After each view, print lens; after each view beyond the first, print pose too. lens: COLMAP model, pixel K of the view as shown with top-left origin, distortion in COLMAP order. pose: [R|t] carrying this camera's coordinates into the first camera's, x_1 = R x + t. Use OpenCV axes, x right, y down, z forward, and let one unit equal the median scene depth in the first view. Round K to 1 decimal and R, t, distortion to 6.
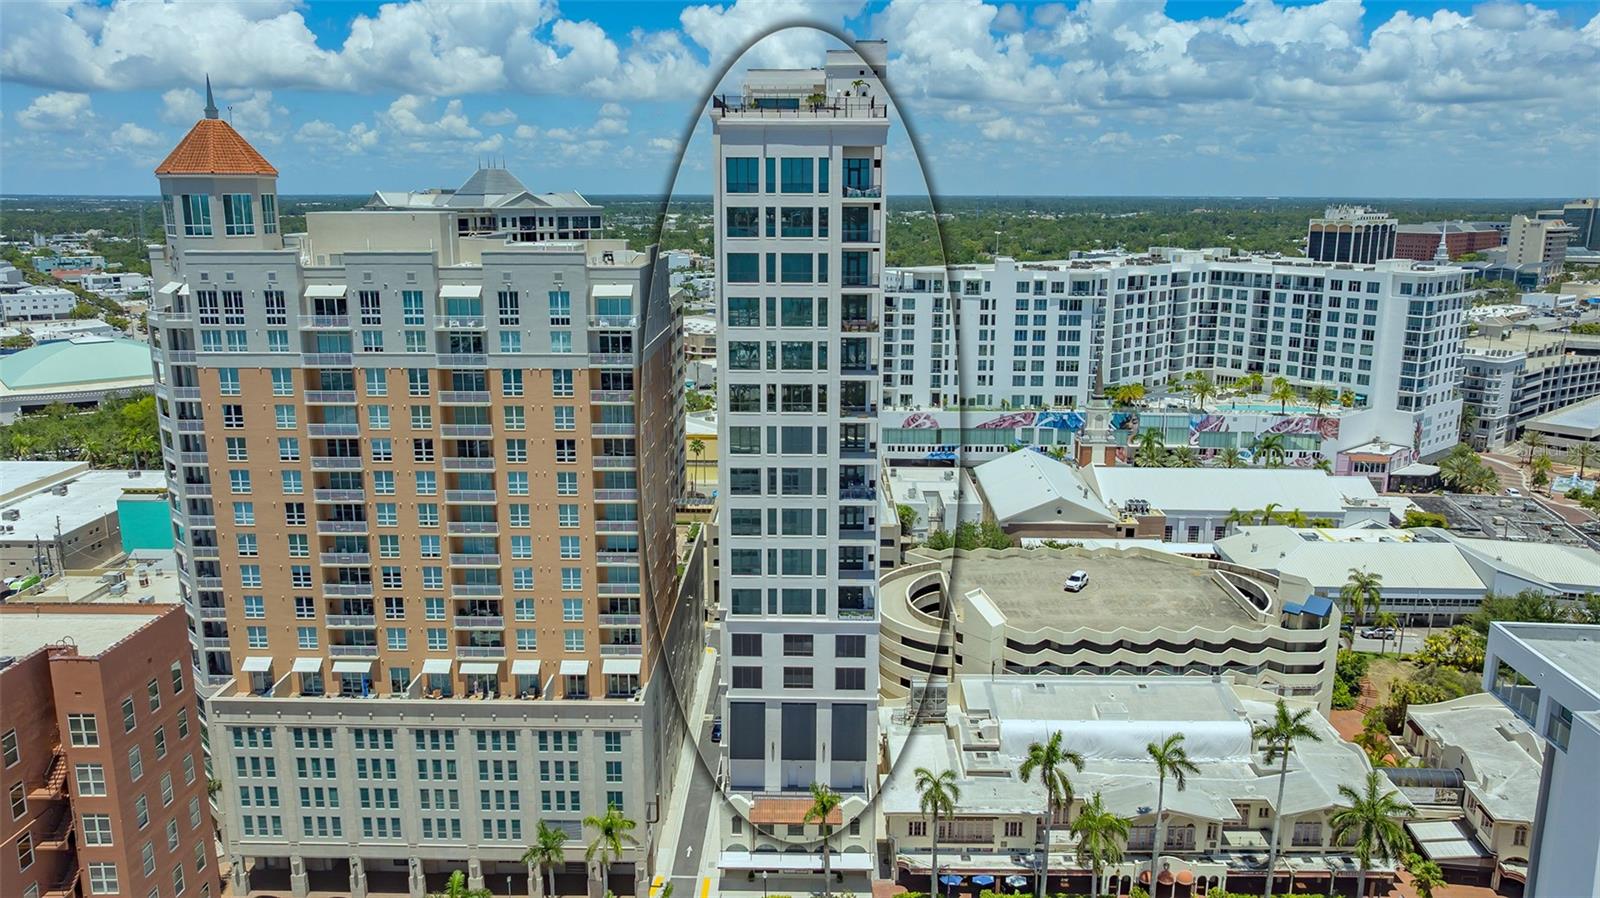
lens RADIAL K [[1121.8, 0, 785.4], [0, 1121.8, 464.1], [0, 0, 1]] dist [-0.025391, 0.014552]
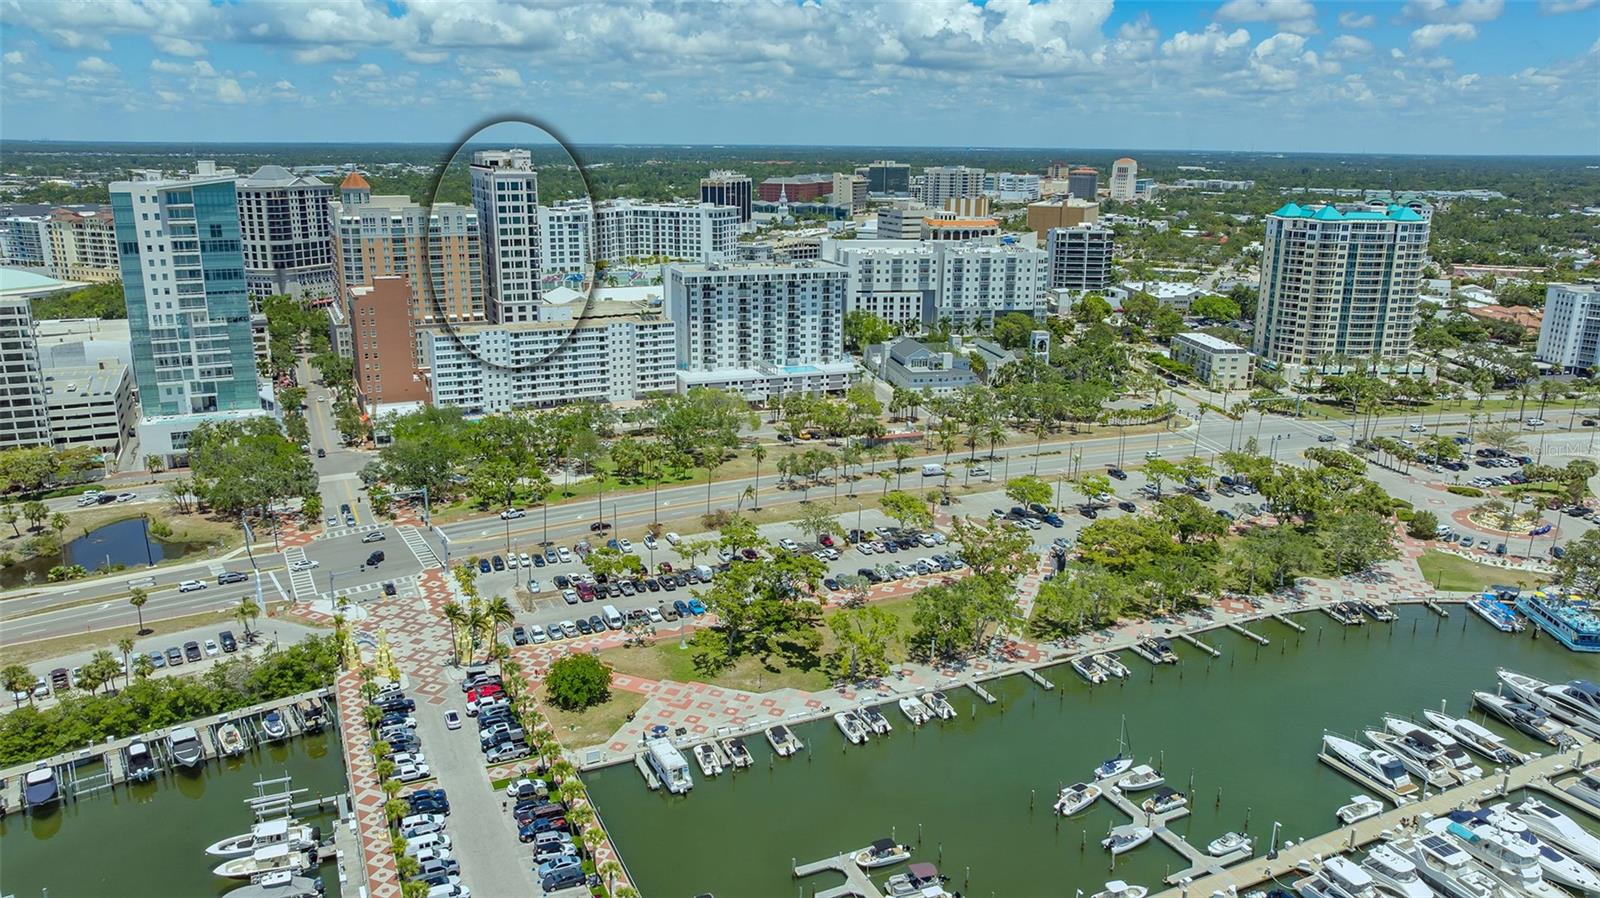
lens RADIAL K [[1121.8, 0, 773.2], [0, 1121.8, 409.5], [0, 0, 1]] dist [-0.025391, 0.014552]
pose [[0.900676, -0.094592, 0.424070, -0.376234], [0.095715, 0.995233, 0.018707, 0.223087], [-0.423818, 0.023741, 0.905436, -1.213149]]
